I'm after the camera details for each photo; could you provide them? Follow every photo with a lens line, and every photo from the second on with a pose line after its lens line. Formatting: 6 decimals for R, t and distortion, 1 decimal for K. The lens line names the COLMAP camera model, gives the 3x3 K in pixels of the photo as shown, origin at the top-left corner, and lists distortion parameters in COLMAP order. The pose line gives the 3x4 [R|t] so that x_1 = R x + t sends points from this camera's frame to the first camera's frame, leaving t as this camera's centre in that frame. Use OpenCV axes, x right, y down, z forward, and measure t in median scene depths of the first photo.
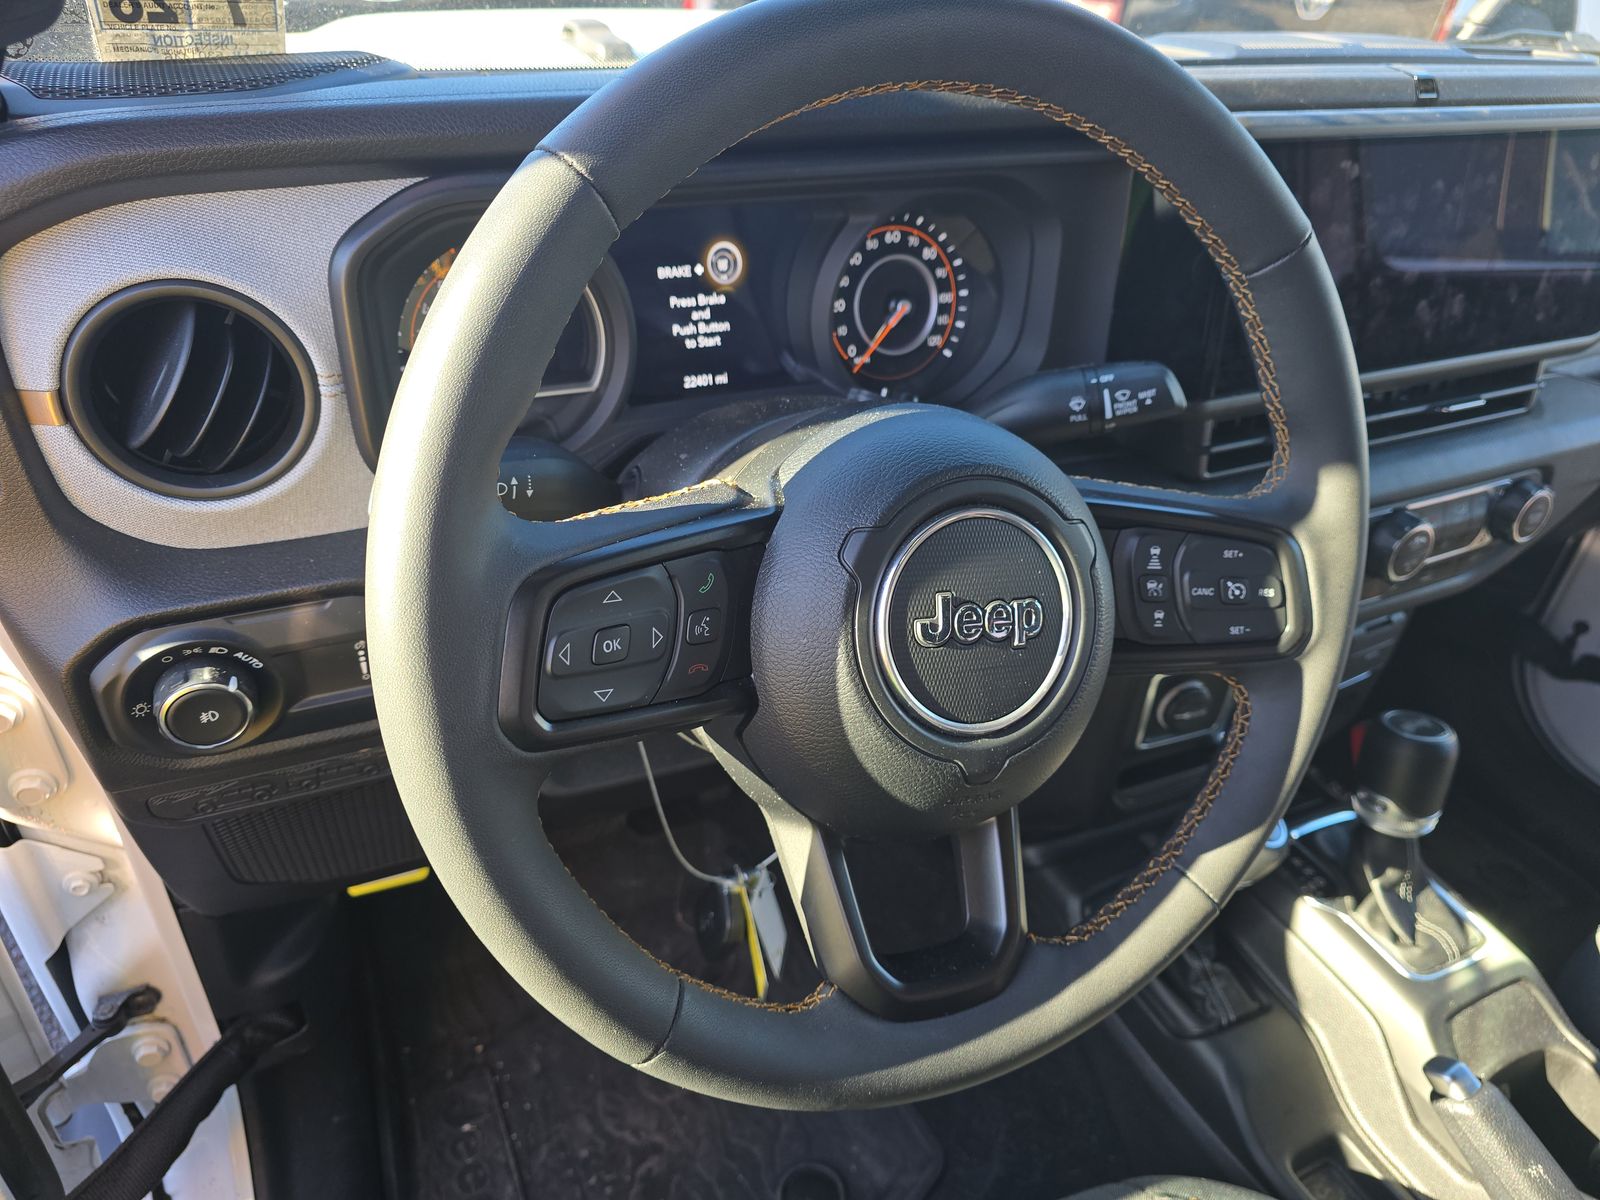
lens RADIAL K [[1079.2, 0, 796.1], [0, 1079.2, 603.6], [0, 0, 1]] dist [0.002702, -0.005492]
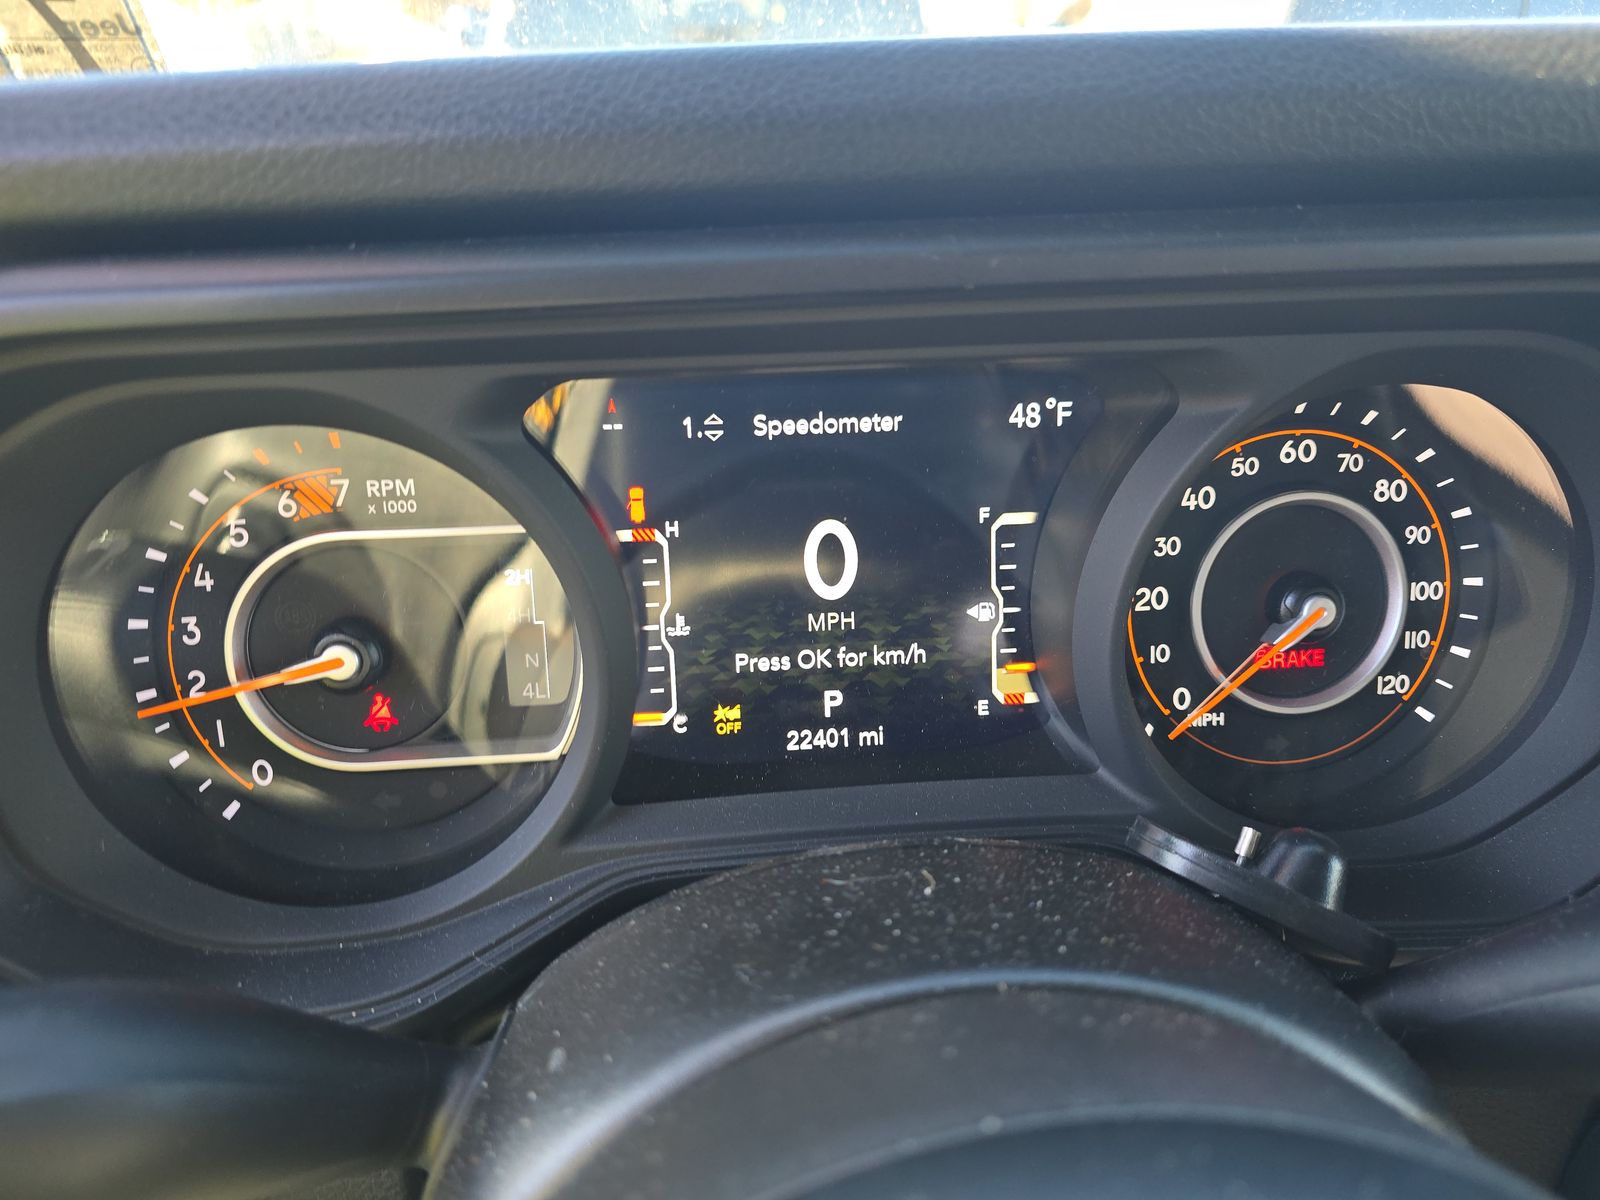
lens RADIAL K [[1079.2, 0, 799.1], [0, 1079.2, 594.2], [0, 0, 1]] dist [0.002702, -0.005492]
pose [[0.933261, 0.070637, -0.352186, 0.058537], [-0.135589, 0.977215, -0.163299, -0.183128], [0.332626, 0.200153, 0.921574, 0.537406]]
